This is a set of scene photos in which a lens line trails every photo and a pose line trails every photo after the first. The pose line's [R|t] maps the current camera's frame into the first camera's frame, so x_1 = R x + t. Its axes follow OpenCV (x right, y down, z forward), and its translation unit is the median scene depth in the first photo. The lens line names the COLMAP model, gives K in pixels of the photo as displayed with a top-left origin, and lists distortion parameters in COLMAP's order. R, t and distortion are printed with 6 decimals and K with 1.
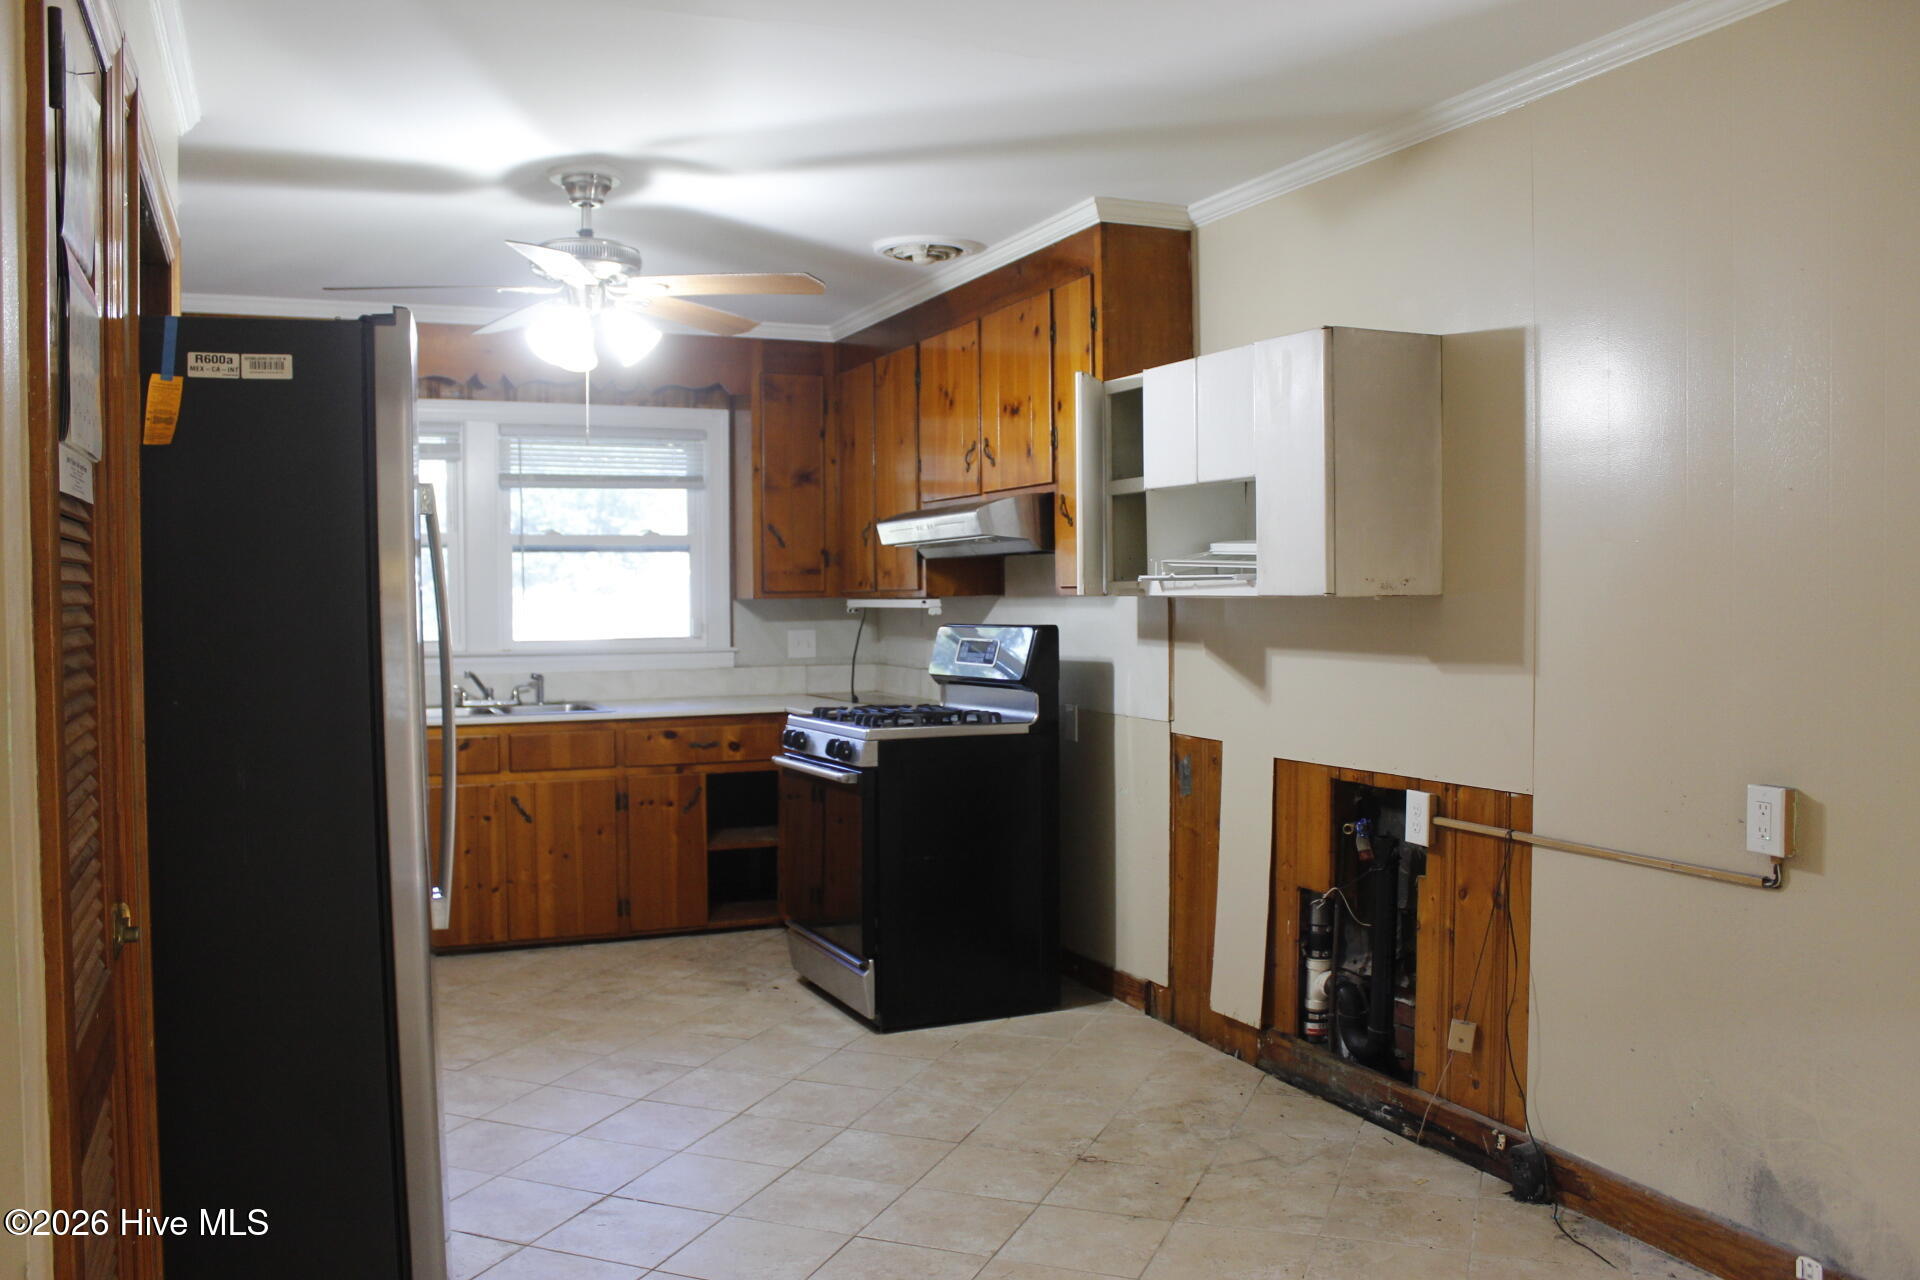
lens RADIAL K [[1594.6, 0, 945.8], [0, 1594.6, 638.9], [0, 0, 1]] dist [-0.163513, 0.141981]
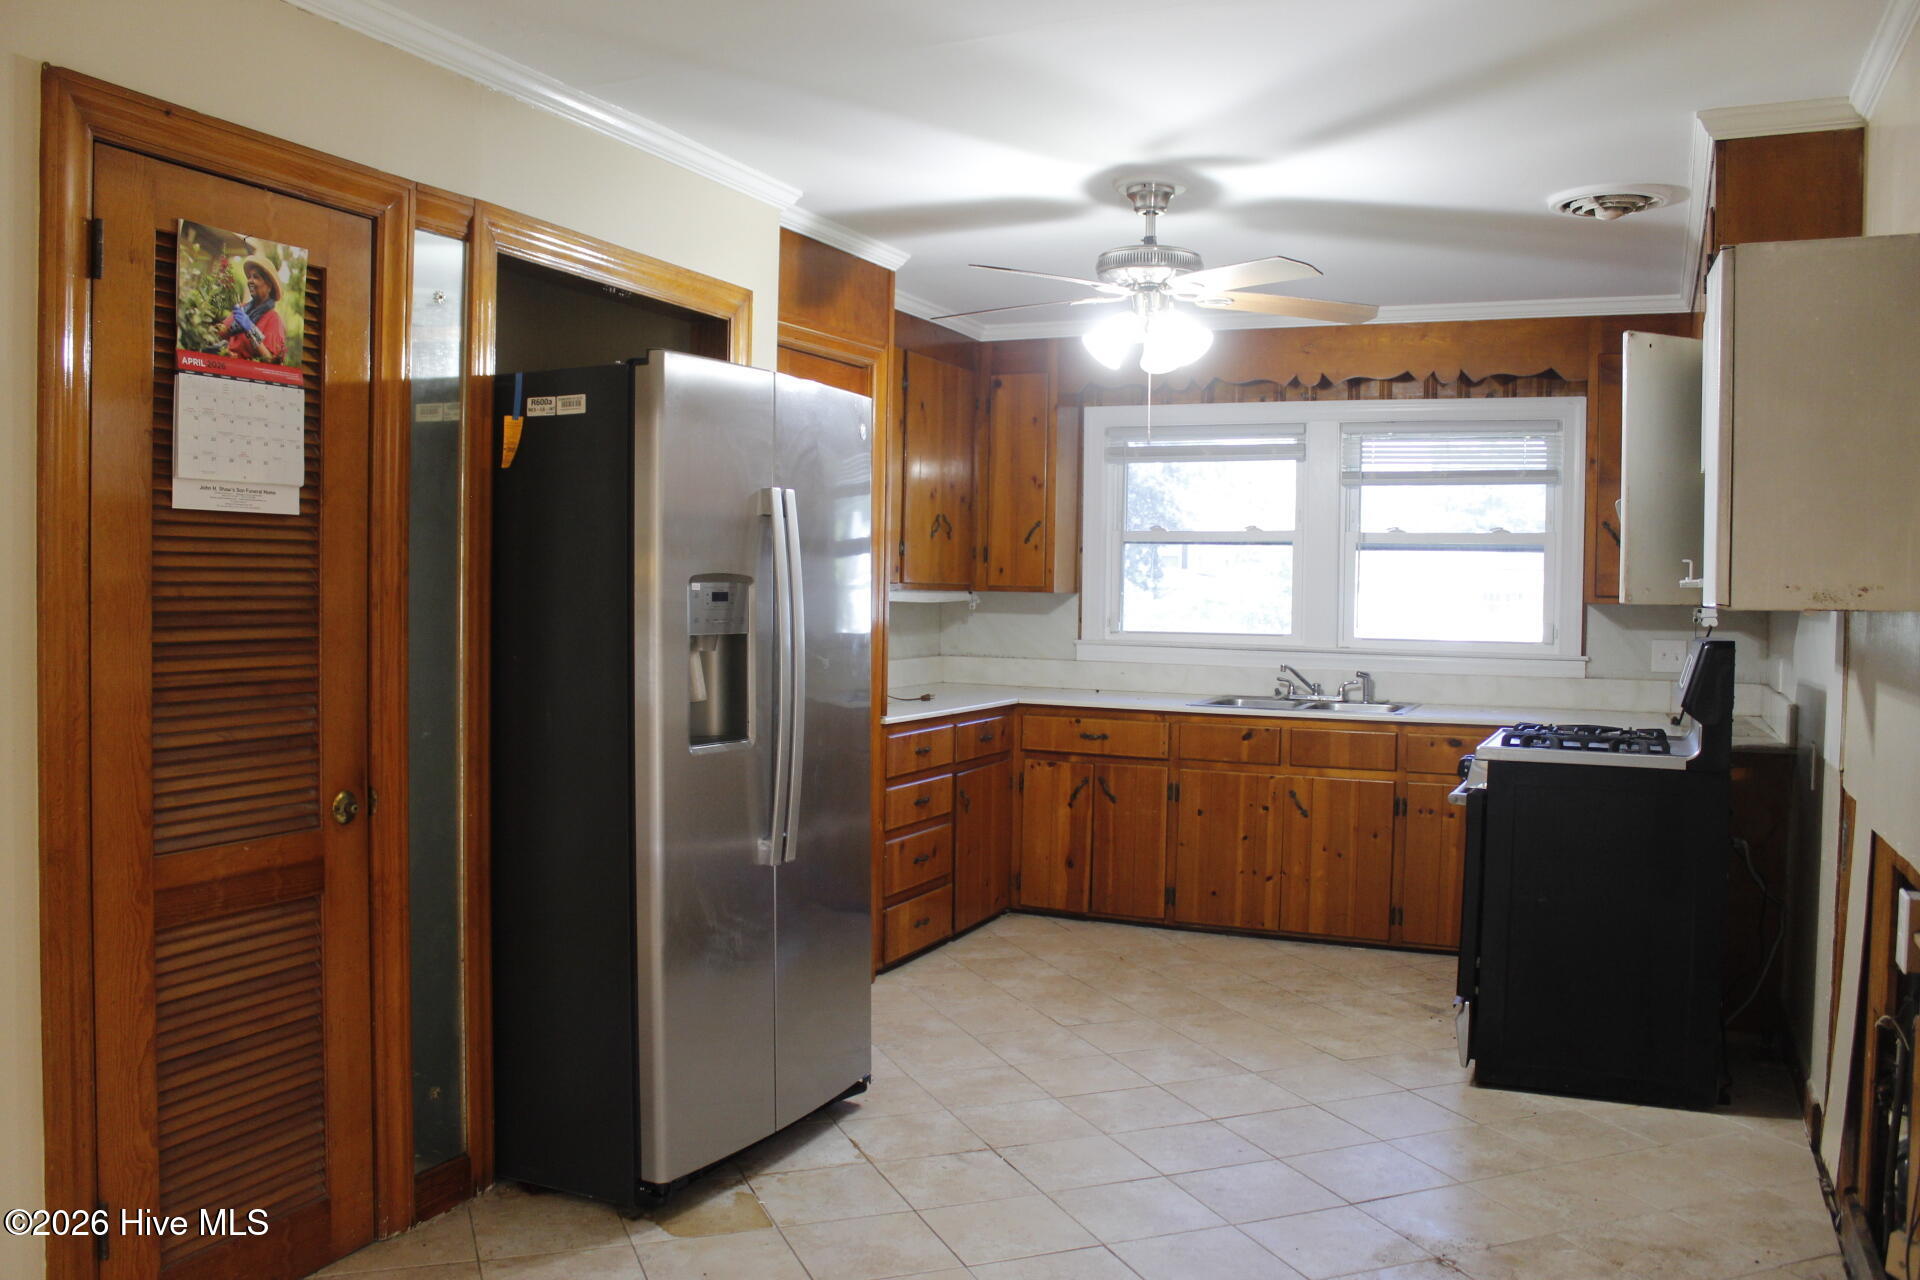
lens RADIAL K [[1594.6, 0, 954.1], [0, 1594.6, 646.8], [0, 0, 1]] dist [-0.163513, 0.141981]
pose [[0.673006, 0.044683, -0.738286, 0.389043], [-0.041159, 0.998889, 0.022936, -0.007893], [0.738491, 0.014951, 0.674098, 0.175558]]
